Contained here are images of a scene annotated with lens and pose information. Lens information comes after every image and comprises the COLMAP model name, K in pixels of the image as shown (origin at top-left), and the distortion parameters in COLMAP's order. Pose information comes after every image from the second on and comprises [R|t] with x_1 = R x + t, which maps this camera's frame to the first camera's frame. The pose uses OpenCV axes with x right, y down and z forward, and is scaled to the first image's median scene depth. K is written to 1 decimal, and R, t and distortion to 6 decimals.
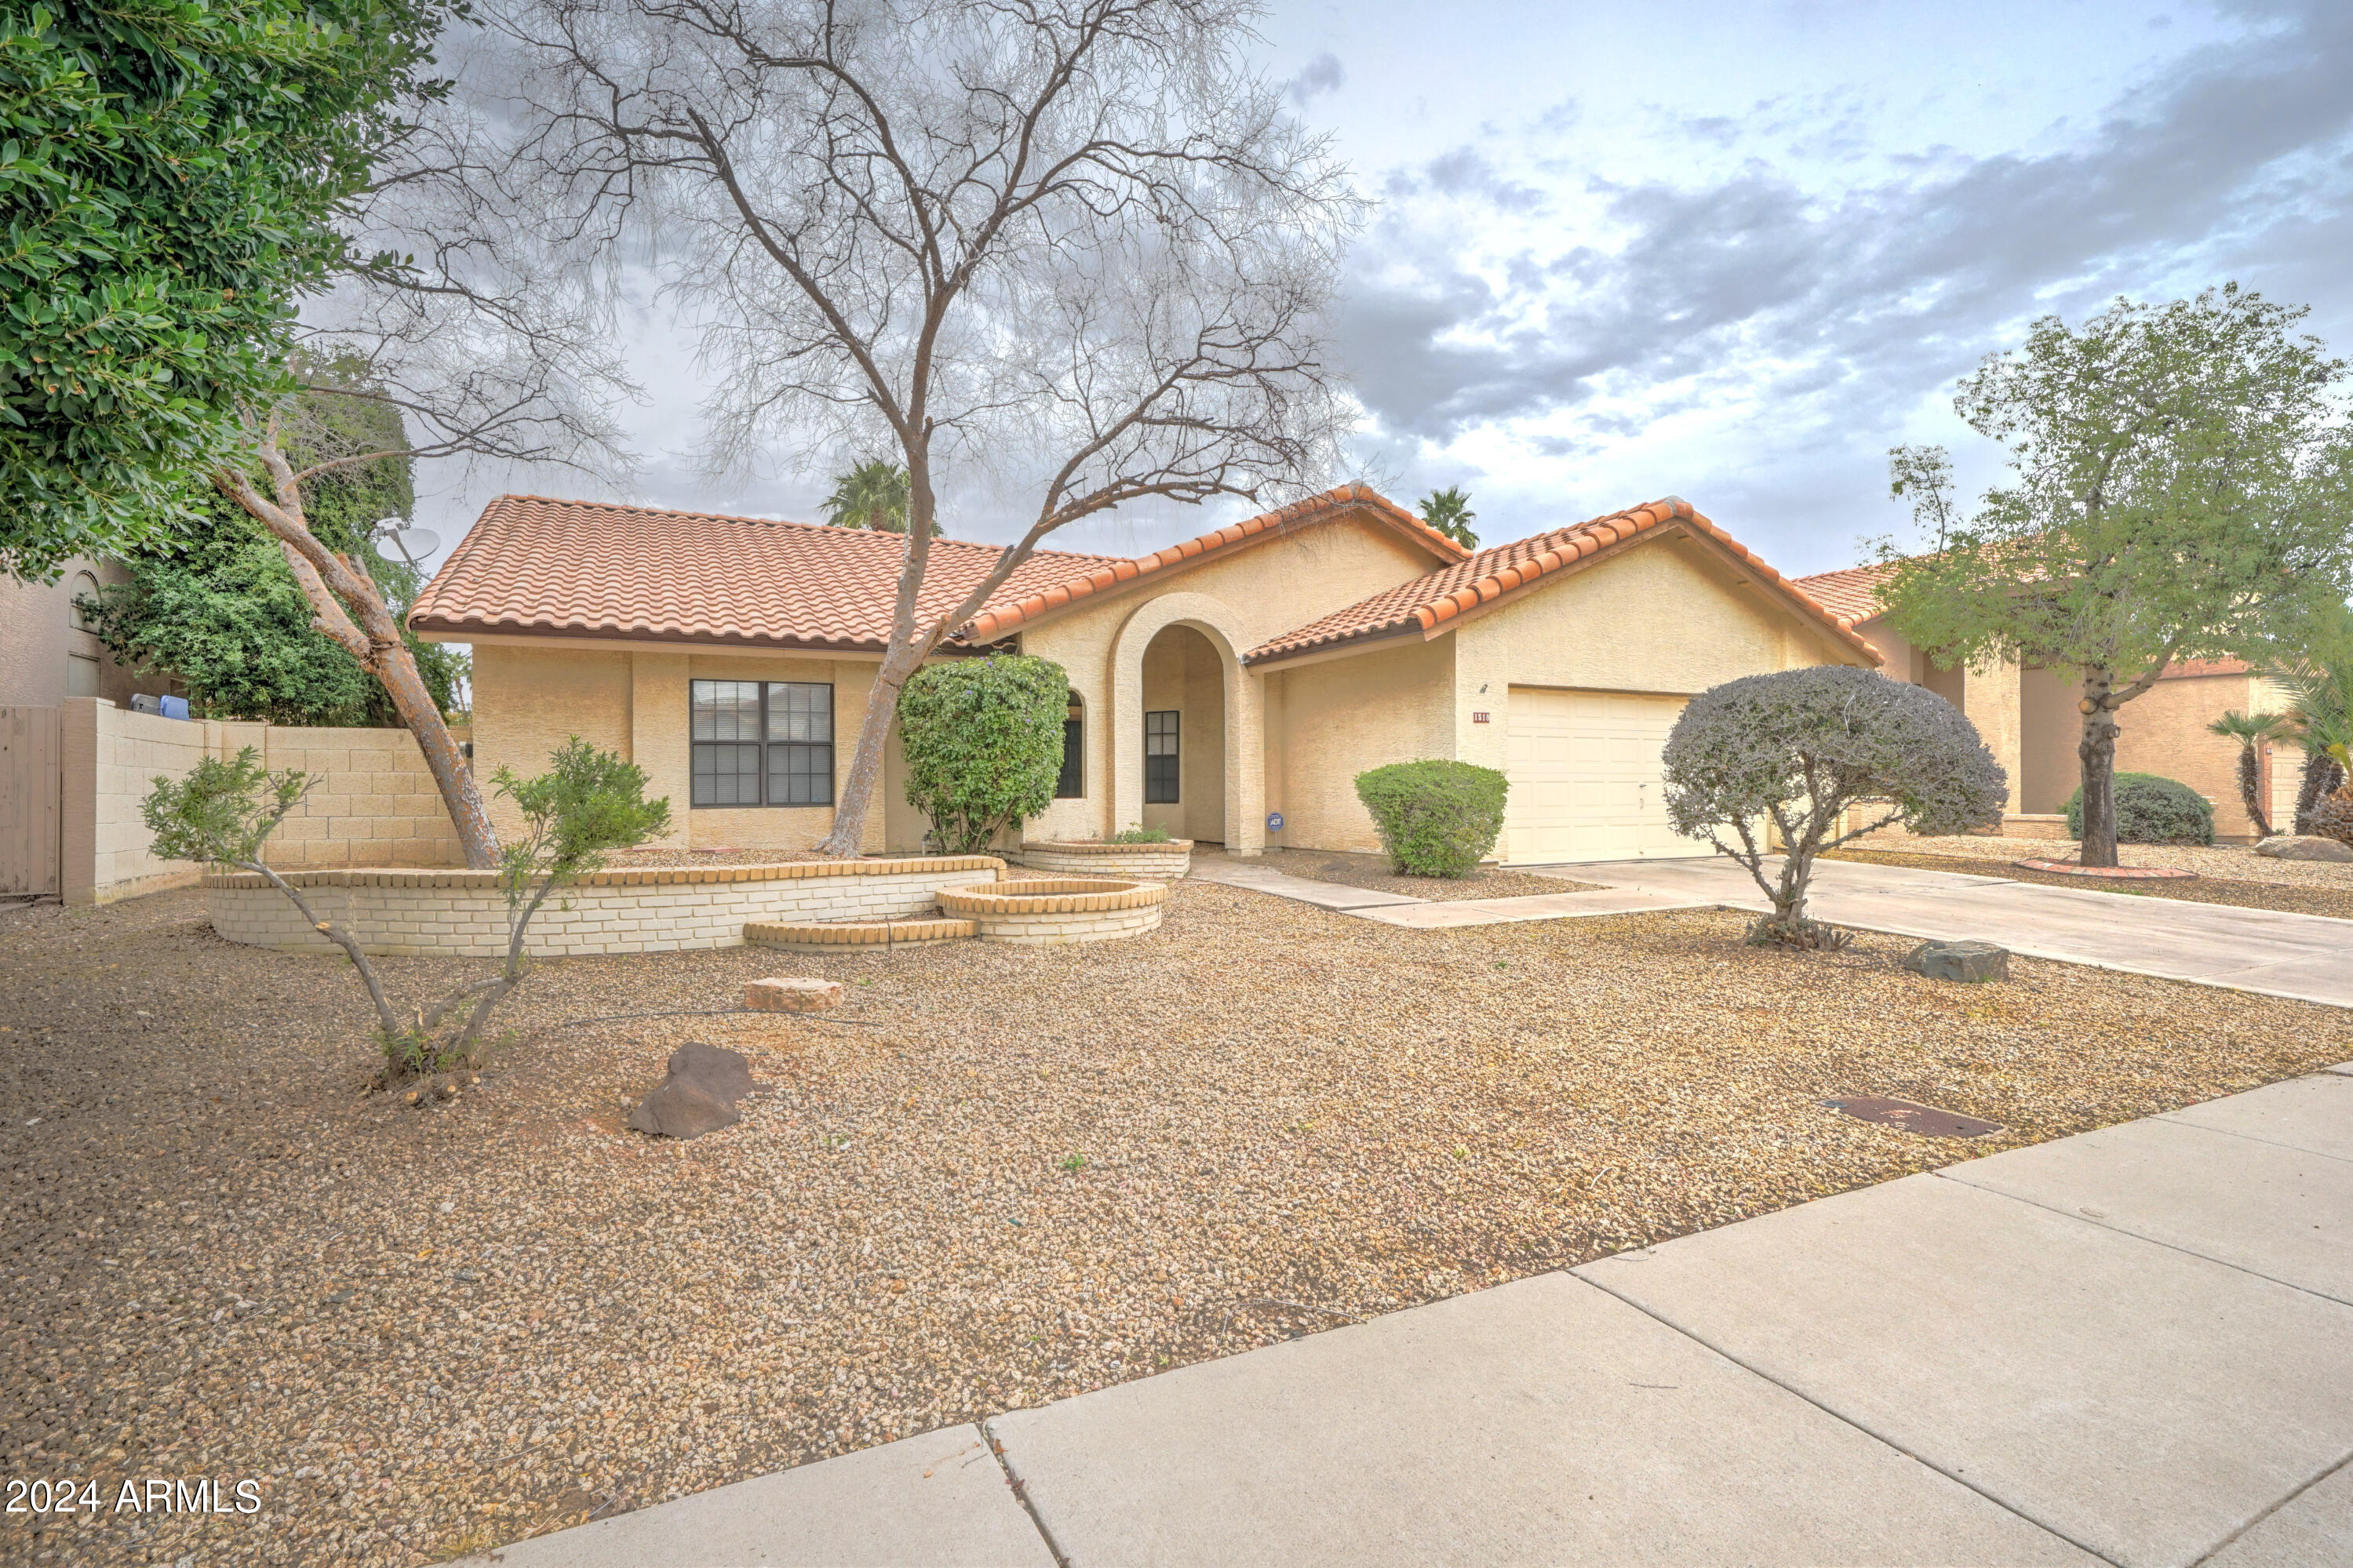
lens RADIAL K [[1075.2, 0, 1179.1], [0, 1075.2, 776.9], [0, 0, 1]] dist [-0.006442, 0.000782]
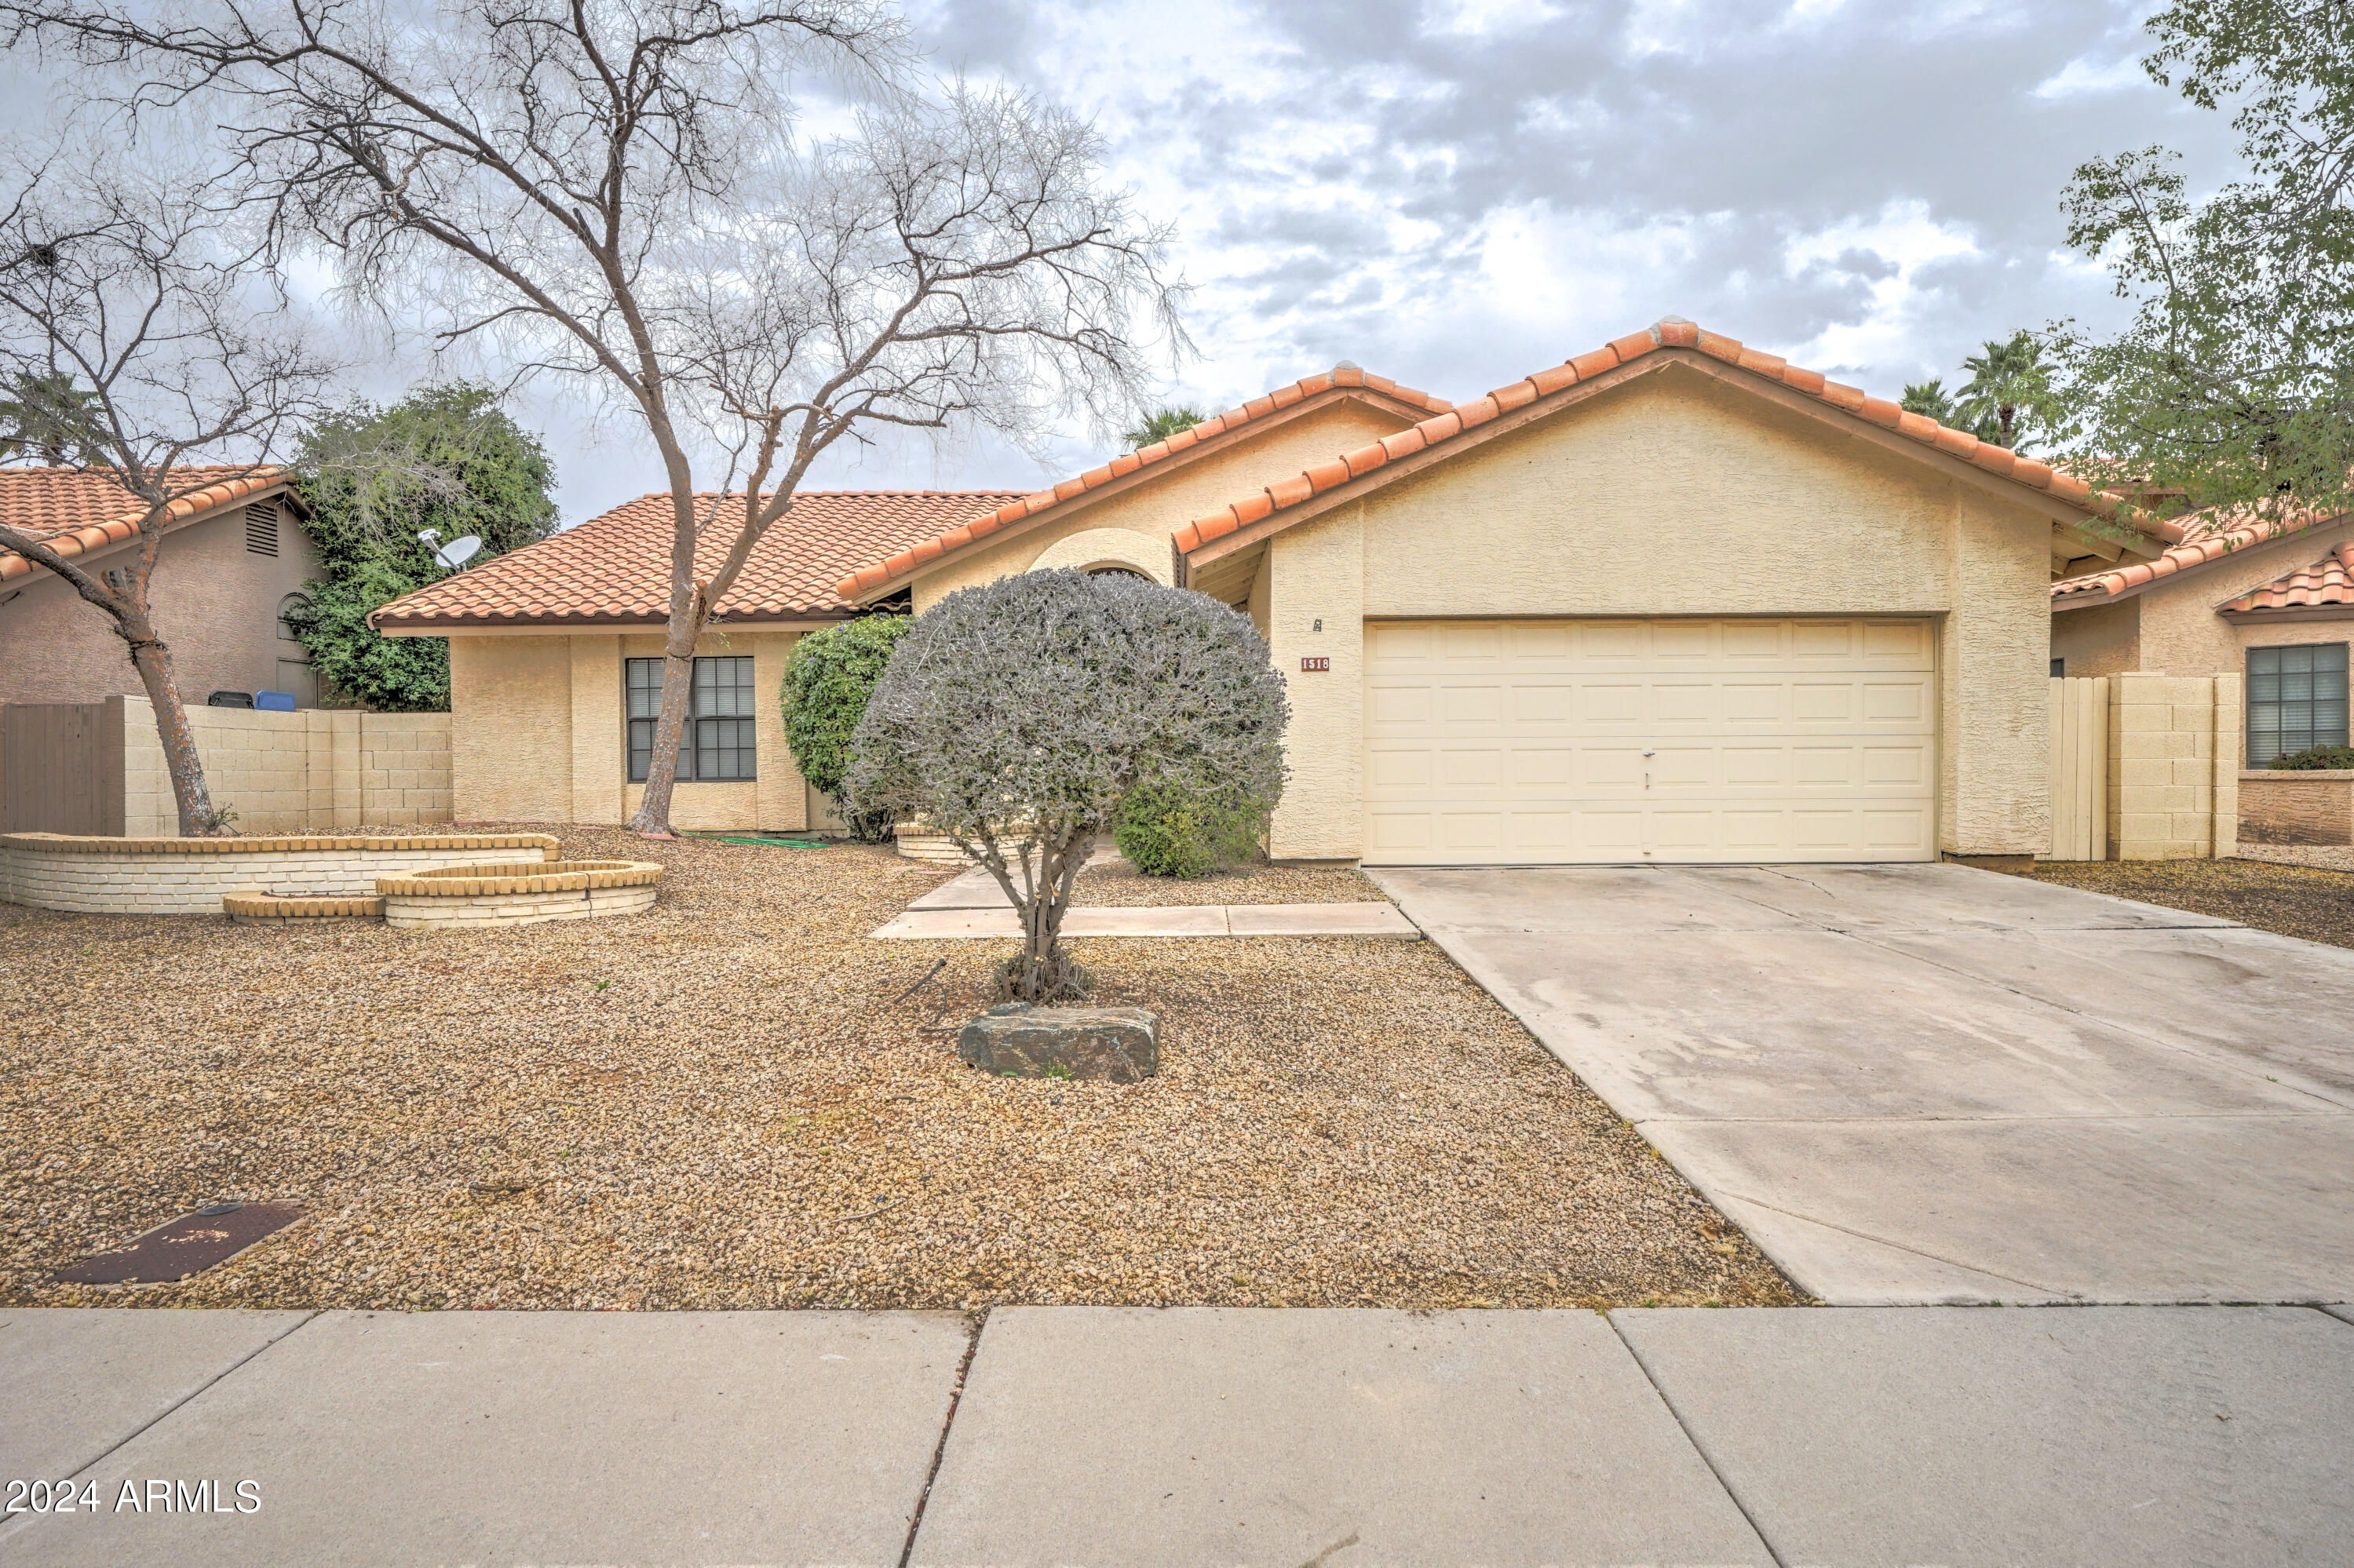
lens RADIAL K [[1188.3, 0, 1176.7], [0, 1188.3, 787.6], [0, 0, 1]] dist [-0.000232, -0.000391]
pose [[0.895311, 0.004846, -0.445416, 0.555350], [0.010025, 0.999468, 0.031023, 0.003654], [0.445329, -0.032240, 0.894786, 0.215407]]
